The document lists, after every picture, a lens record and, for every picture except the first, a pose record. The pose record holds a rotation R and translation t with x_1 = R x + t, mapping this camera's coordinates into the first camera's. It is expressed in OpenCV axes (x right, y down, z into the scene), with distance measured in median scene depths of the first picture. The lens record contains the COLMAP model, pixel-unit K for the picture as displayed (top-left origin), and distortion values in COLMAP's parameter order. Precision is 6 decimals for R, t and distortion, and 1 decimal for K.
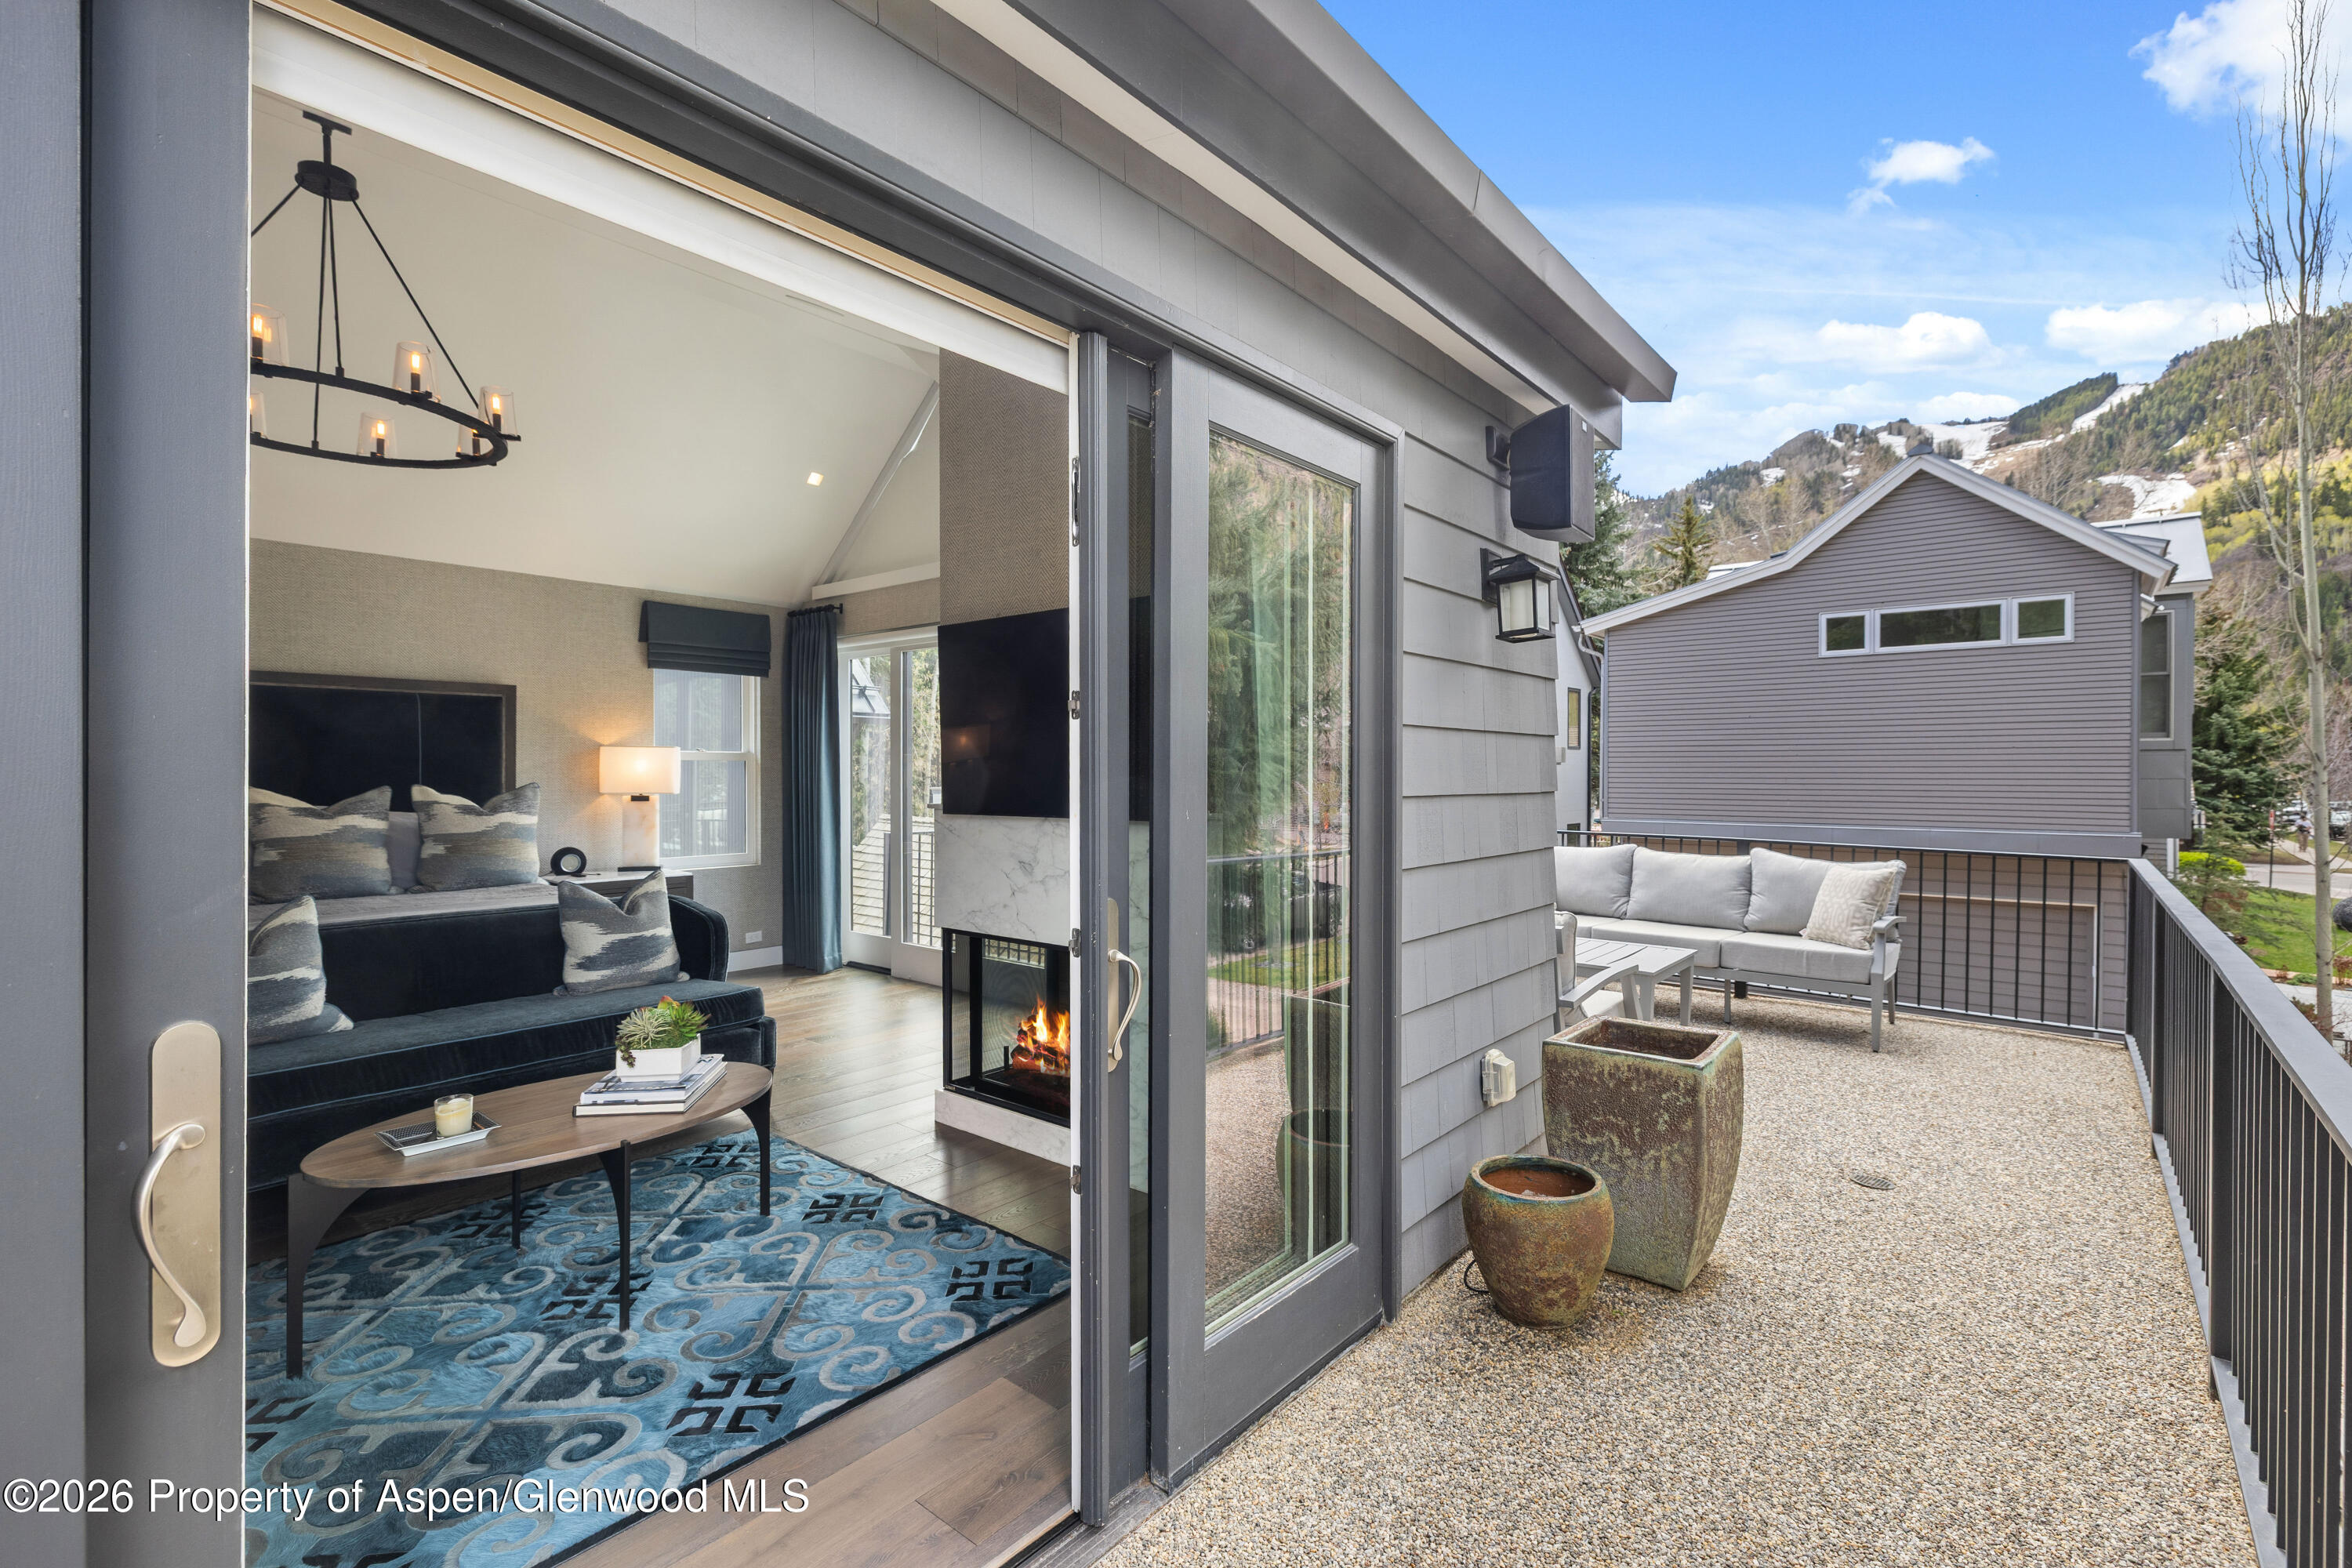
lens RADIAL K [[1035.6, 0, 1185.5], [0, 1035.6, 780.2], [0, 0, 1]] dist [-0.000211, 0.000070]
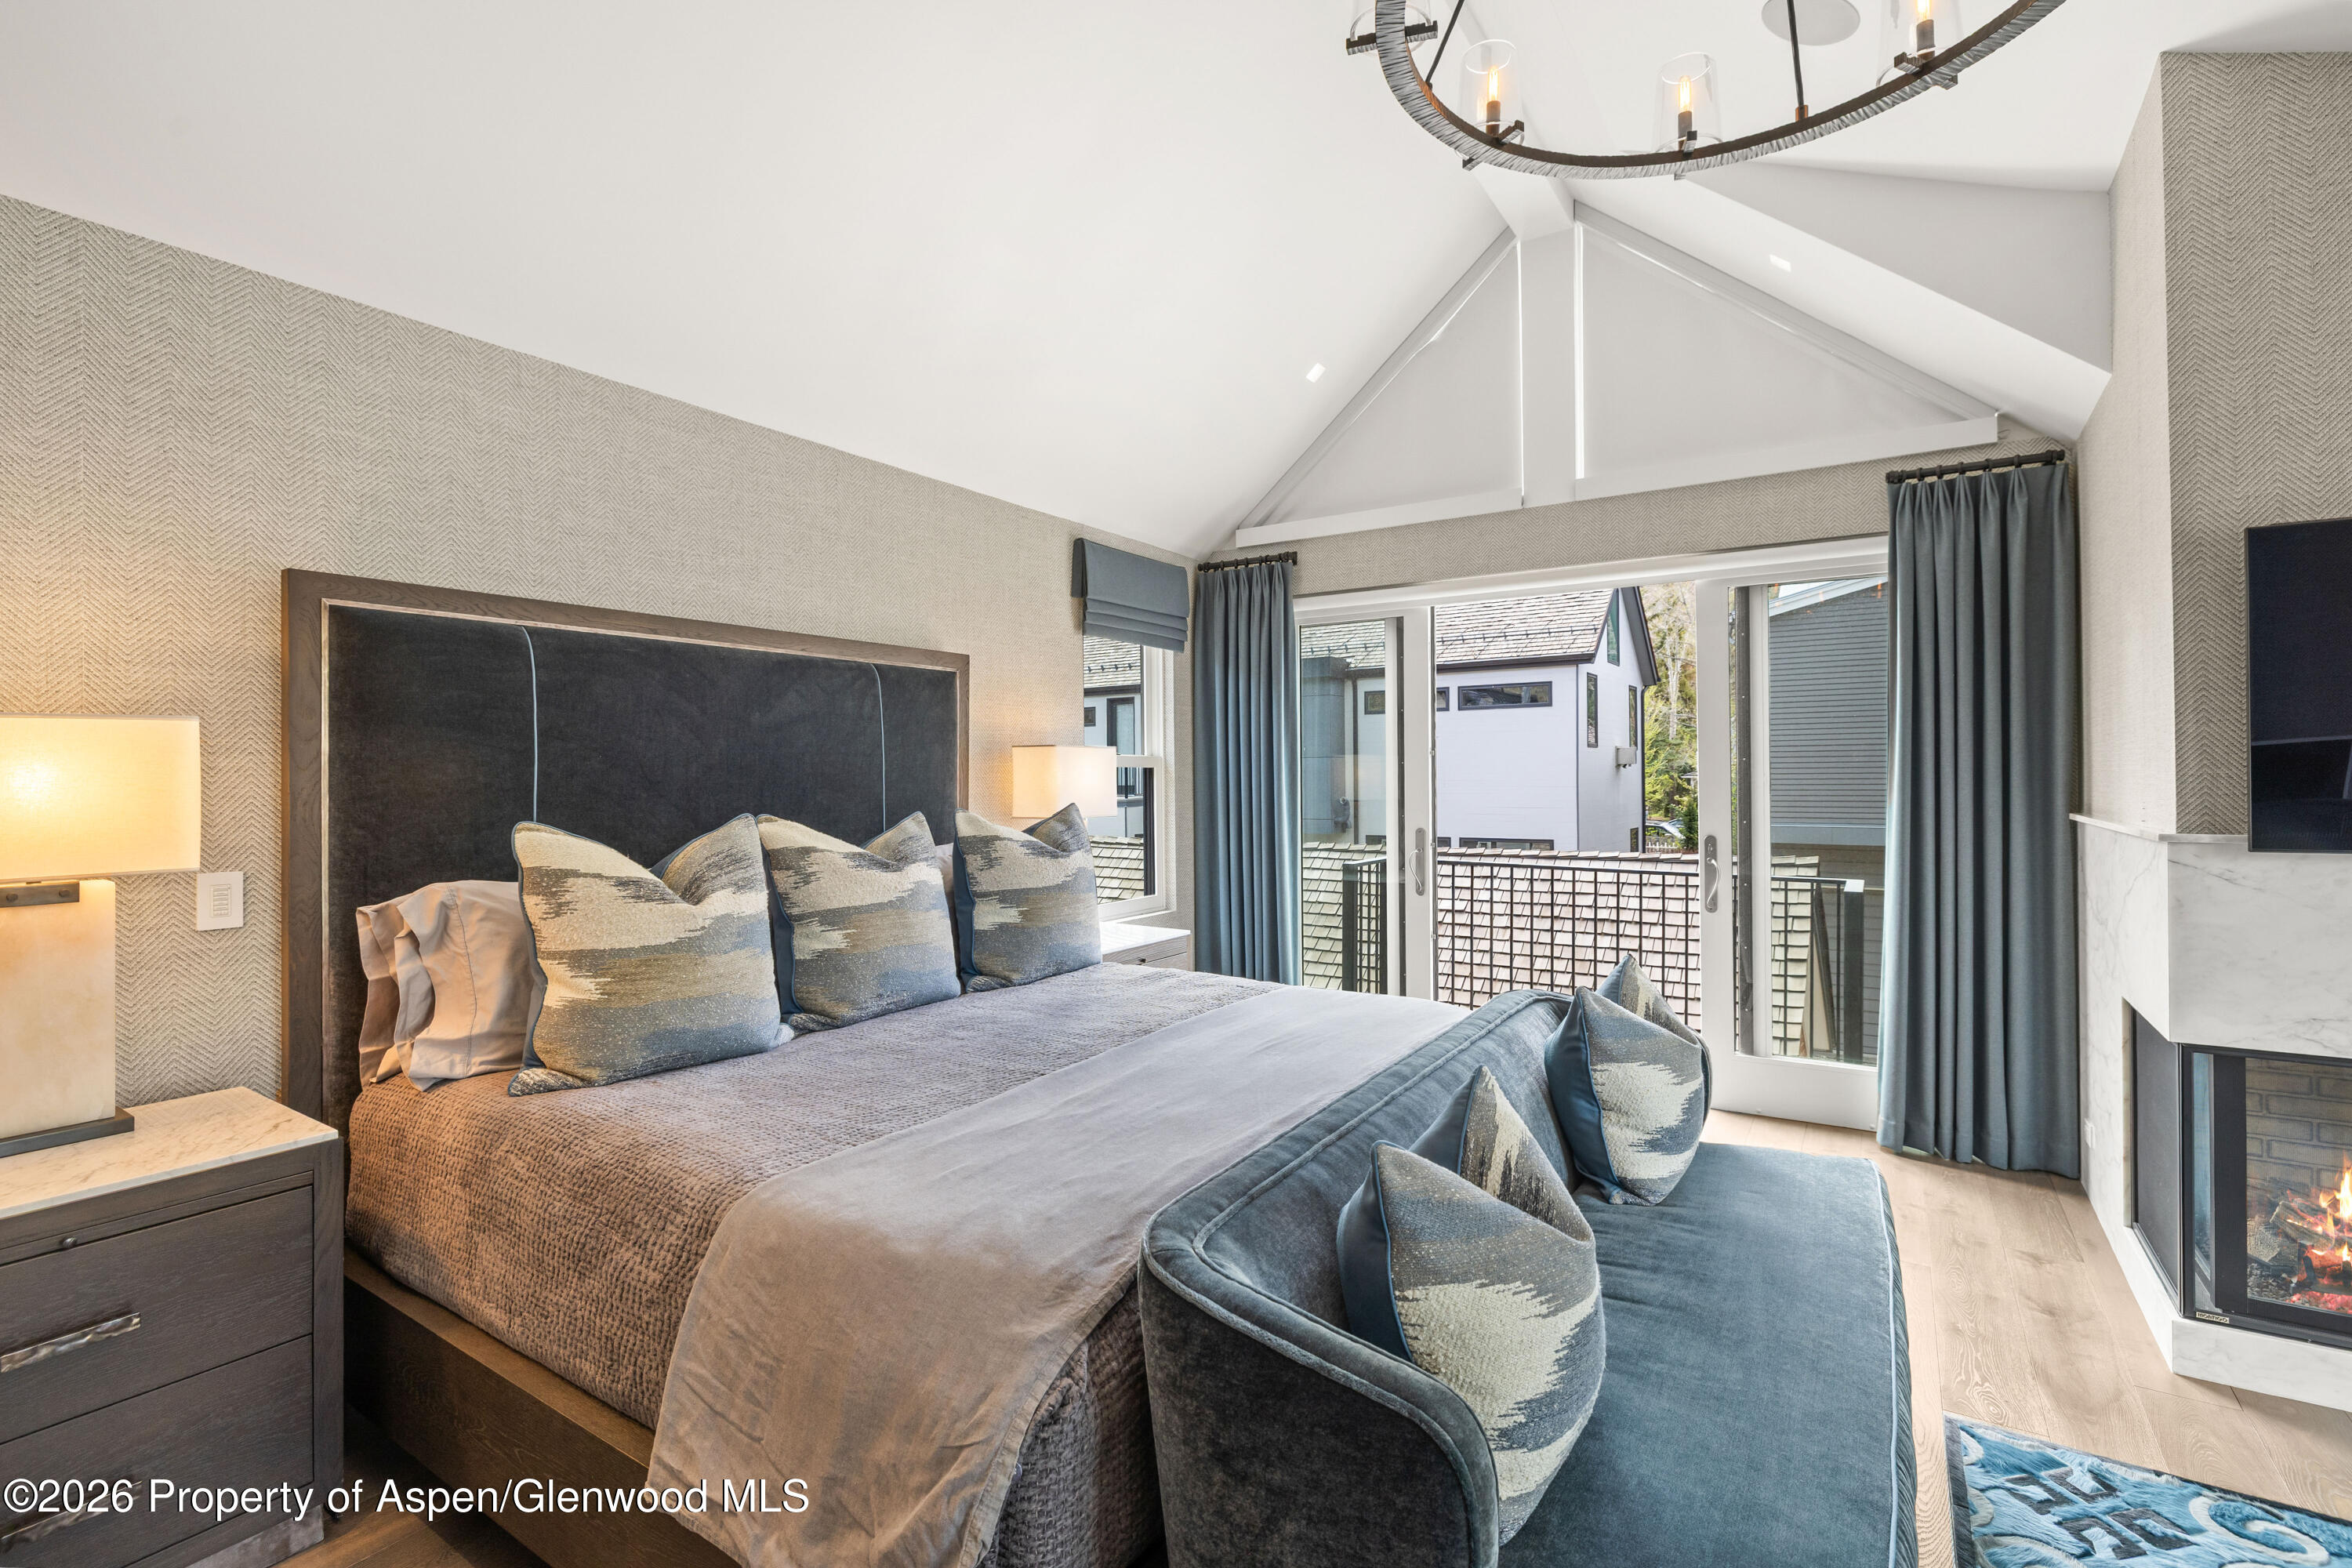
lens RADIAL K [[1066.1, 0, 1194.6], [0, 1066.1, 764.7], [0, 0, 1]] dist [-0.004054, 0.000536]
pose [[0.993836, -0.008042, 0.110566, -0.923284], [0.010201, 0.999768, -0.018980, -0.011432], [-0.110387, 0.019991, 0.993688, 0.493390]]
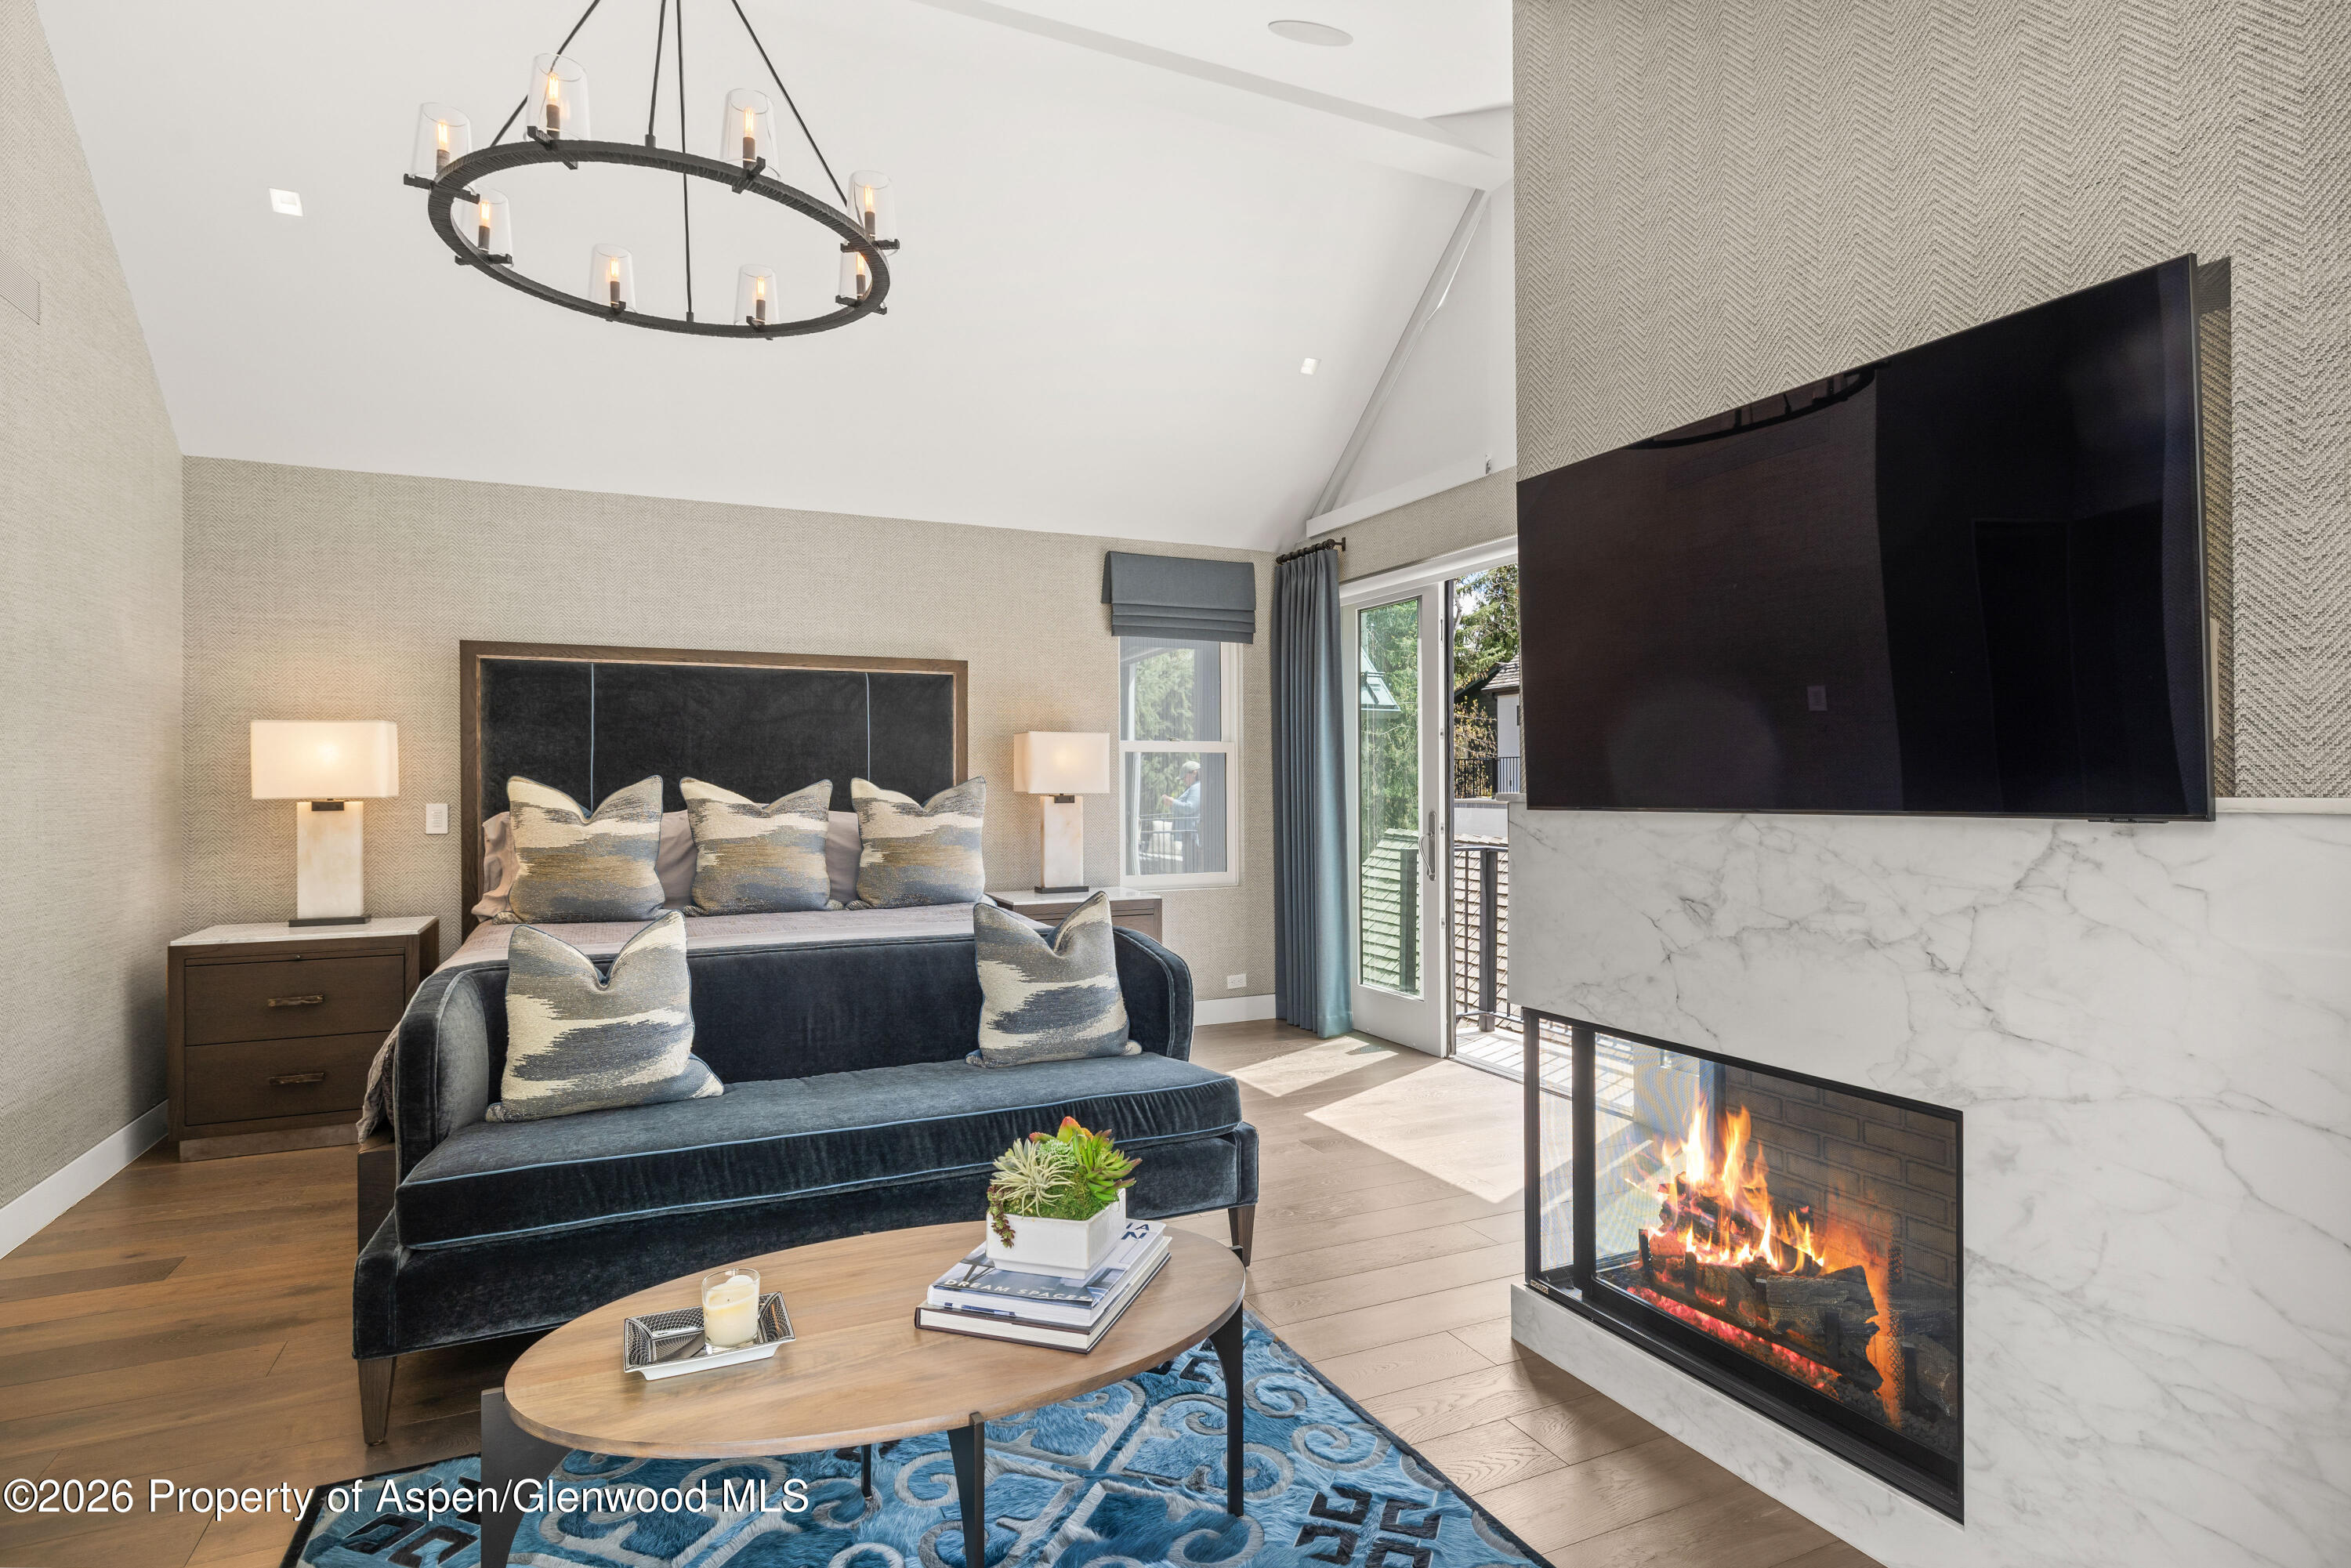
lens RADIAL K [[1212.7, 0, 1185.9], [0, 1212.7, 783.1], [0, 0, 1]] dist [0.002808, 0.000292]
pose [[0.903051, -0.005878, -0.429493, -0.120290], [0.001964, 0.999952, -0.009555, 0.024535], [0.429529, 0.007785, 0.903020, 0.323915]]
